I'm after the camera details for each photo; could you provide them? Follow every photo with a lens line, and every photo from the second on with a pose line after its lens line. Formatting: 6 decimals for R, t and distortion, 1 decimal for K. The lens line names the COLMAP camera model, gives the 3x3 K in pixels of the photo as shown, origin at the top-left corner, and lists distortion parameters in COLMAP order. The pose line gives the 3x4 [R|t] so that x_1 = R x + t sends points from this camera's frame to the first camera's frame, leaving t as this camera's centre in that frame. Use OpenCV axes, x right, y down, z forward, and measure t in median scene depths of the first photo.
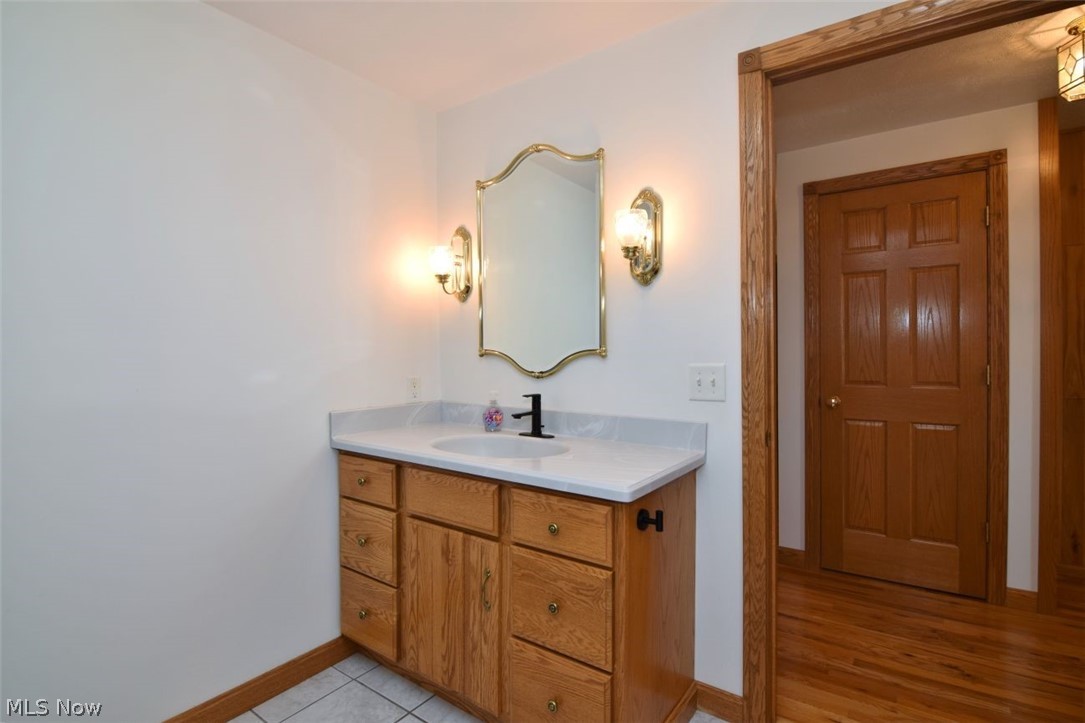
lens RADIAL K [[531.8, 0, 544.1], [0, 531.8, 359.0], [0, 0, 1]] dist [-0.001177, -0.011825]
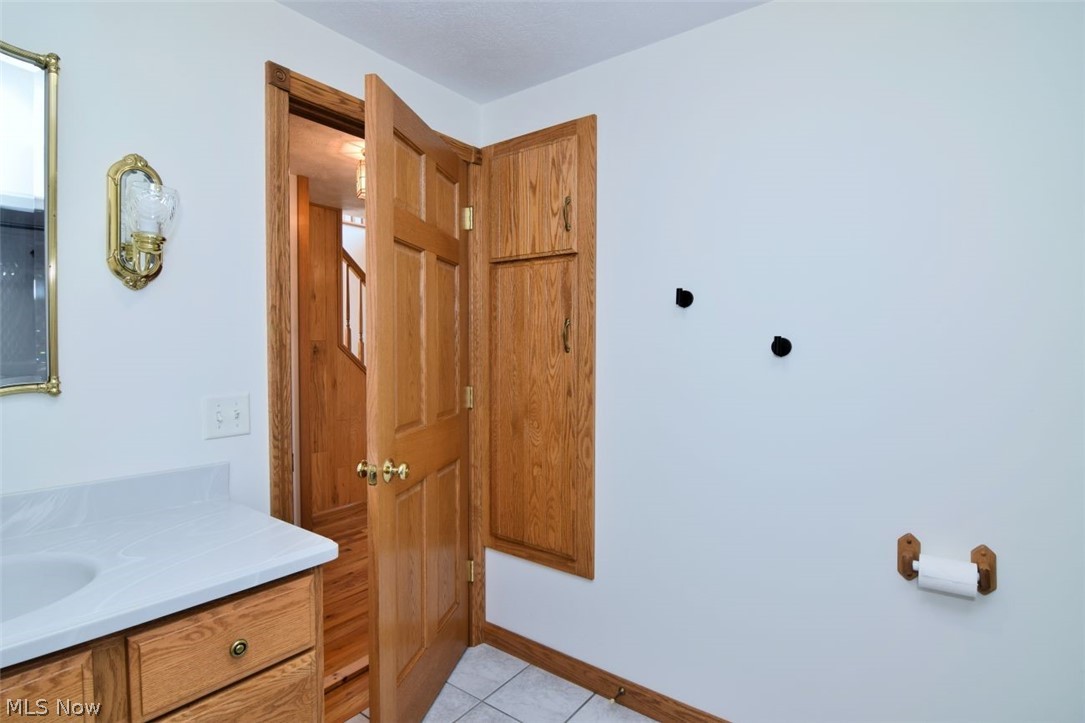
lens RADIAL K [[531.8, 0, 544.1], [0, 531.8, 359.0], [0, 0, 1]] dist [-0.001177, -0.011825]
pose [[0.023349, -0.014813, 0.999618, -0.604615], [0.009479, 0.999849, 0.014595, -0.060923], [-0.999682, 0.009134, 0.023486, 0.529394]]
